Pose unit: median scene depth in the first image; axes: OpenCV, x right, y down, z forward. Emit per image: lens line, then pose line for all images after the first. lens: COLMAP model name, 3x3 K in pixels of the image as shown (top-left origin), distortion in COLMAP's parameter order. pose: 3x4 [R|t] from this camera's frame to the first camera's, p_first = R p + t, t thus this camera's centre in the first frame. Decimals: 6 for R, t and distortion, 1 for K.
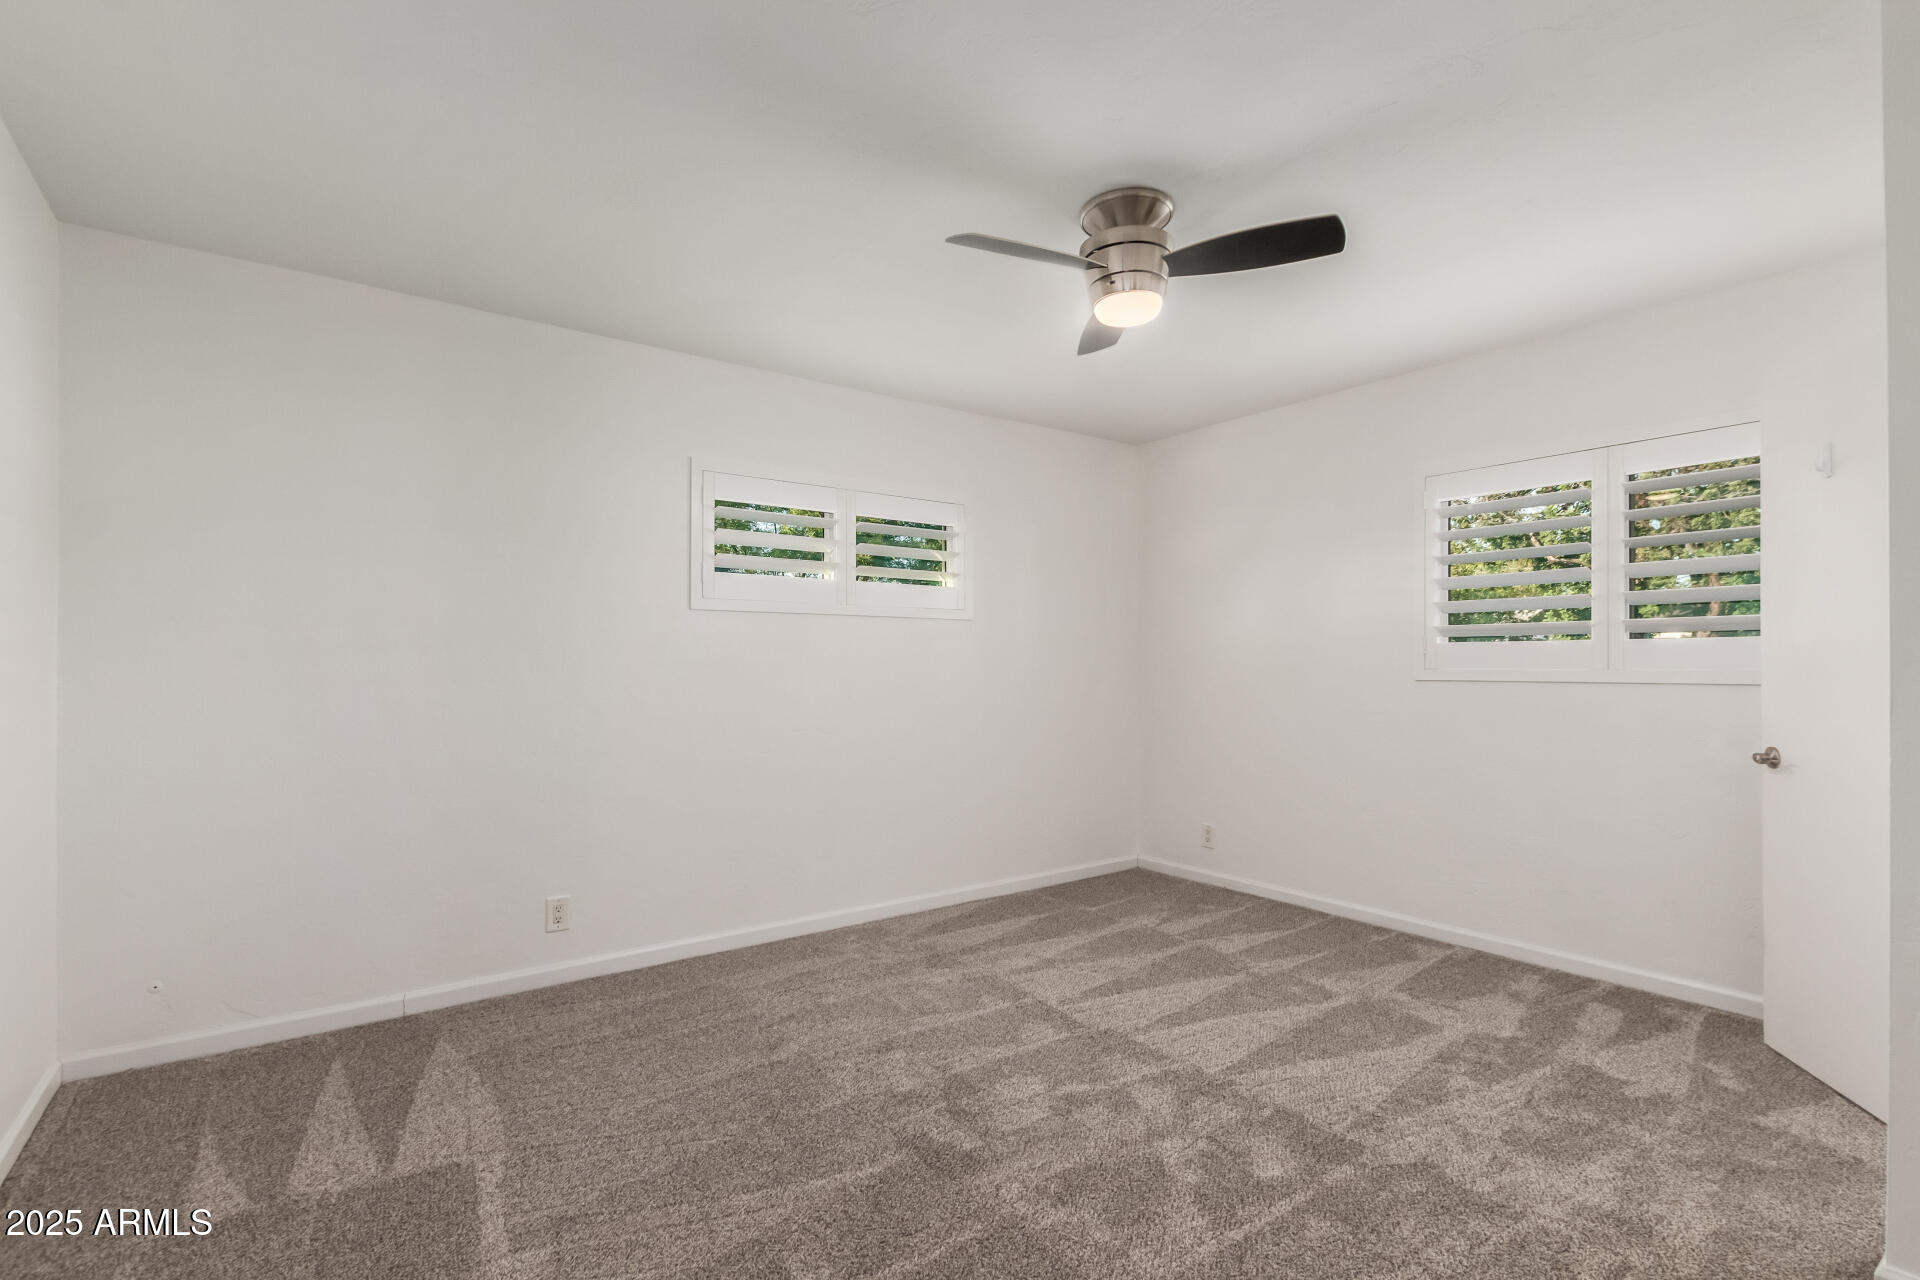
lens RADIAL K [[888.3, 0, 957.5], [0, 888.3, 665.2], [0, 0, 1]] dist [0.010195, -0.005359]
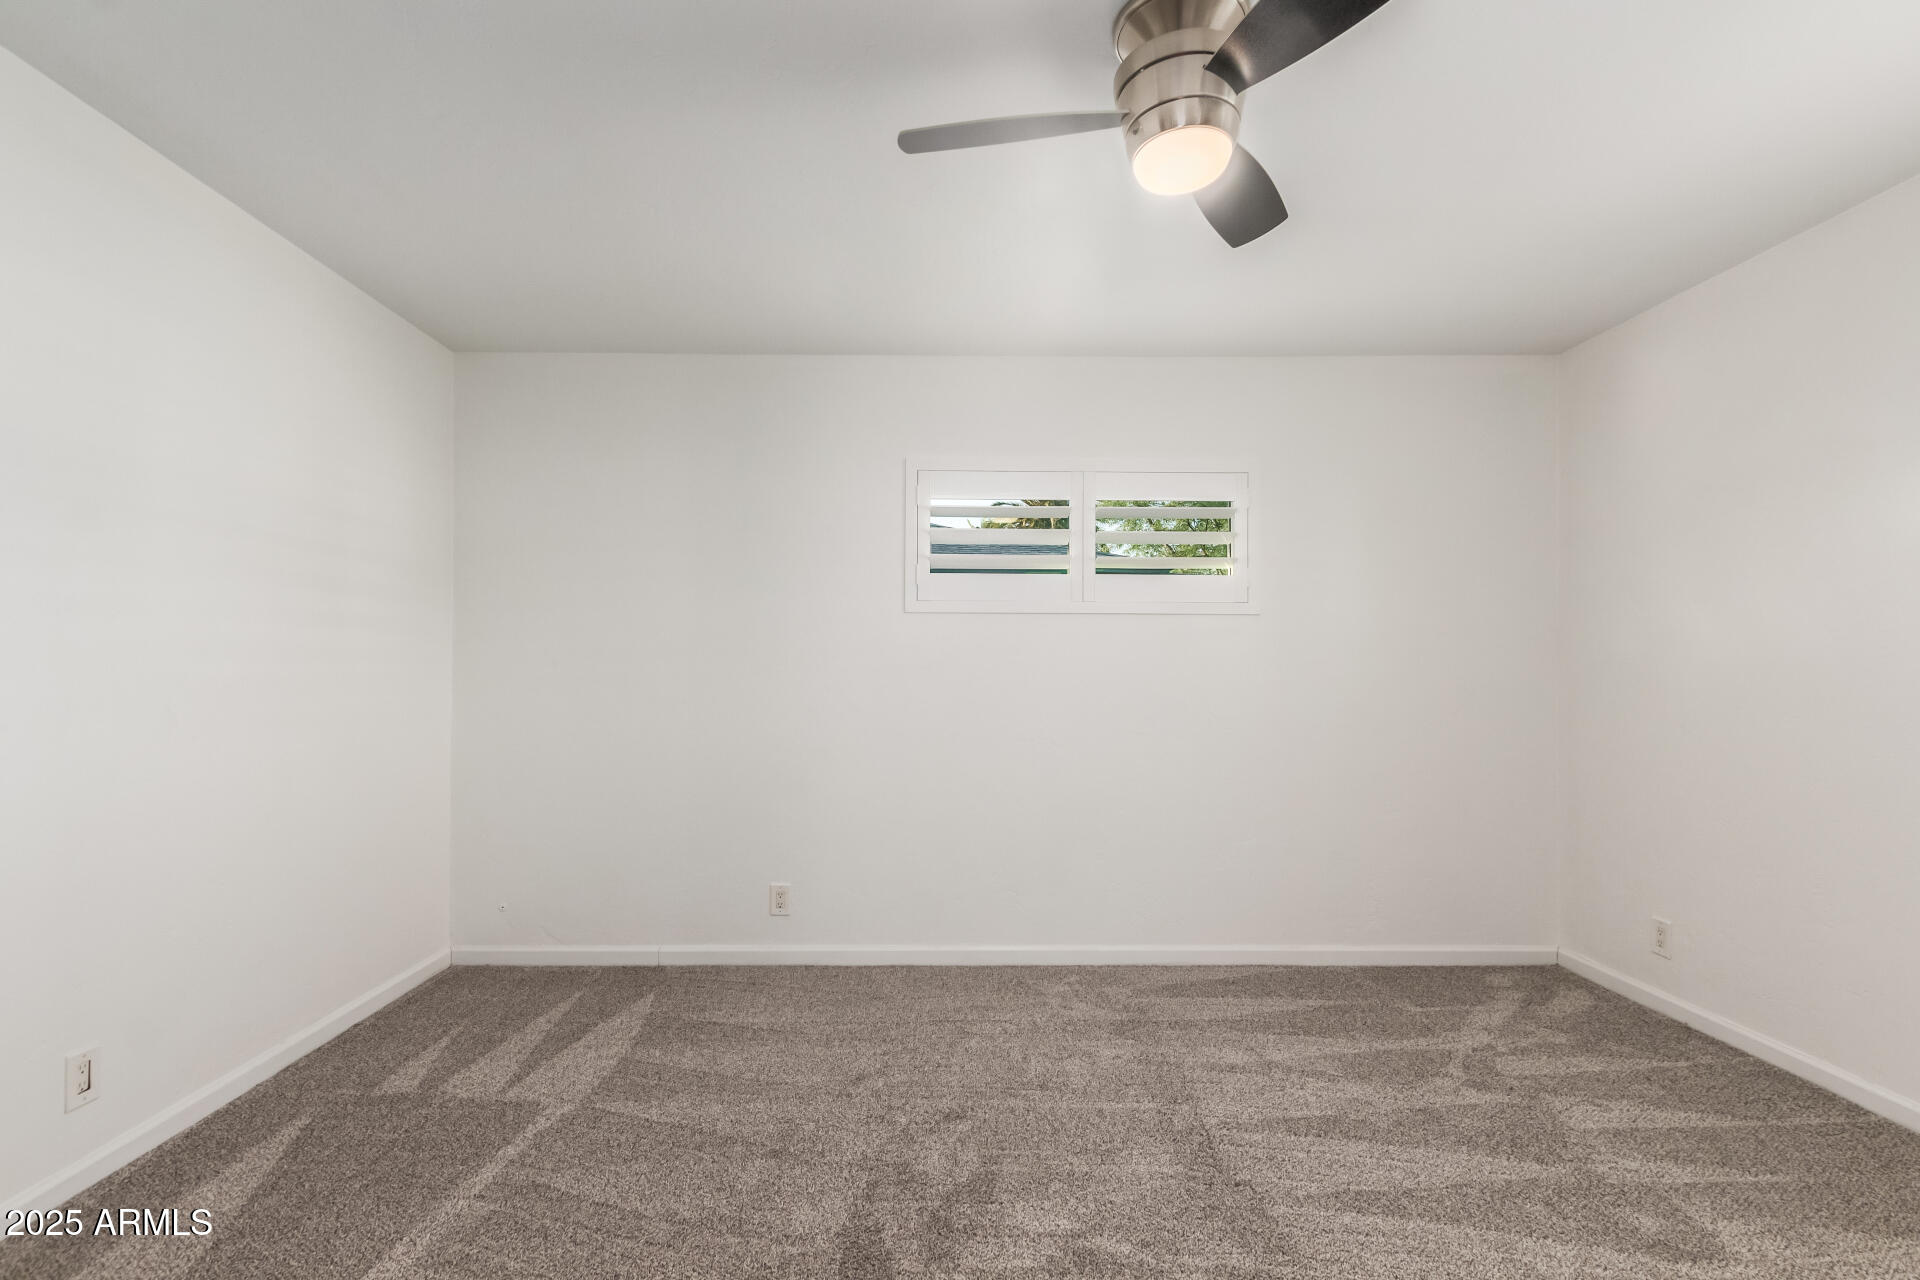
lens RADIAL K [[888.3, 0, 957.5], [0, 888.3, 665.2], [0, 0, 1]] dist [0.010195, -0.005359]
pose [[0.810781, 0.000324, -0.585349, 0.323096], [-0.004971, 0.999968, -0.006331, 0.001791], [0.585328, 0.008043, 0.810757, 0.229909]]
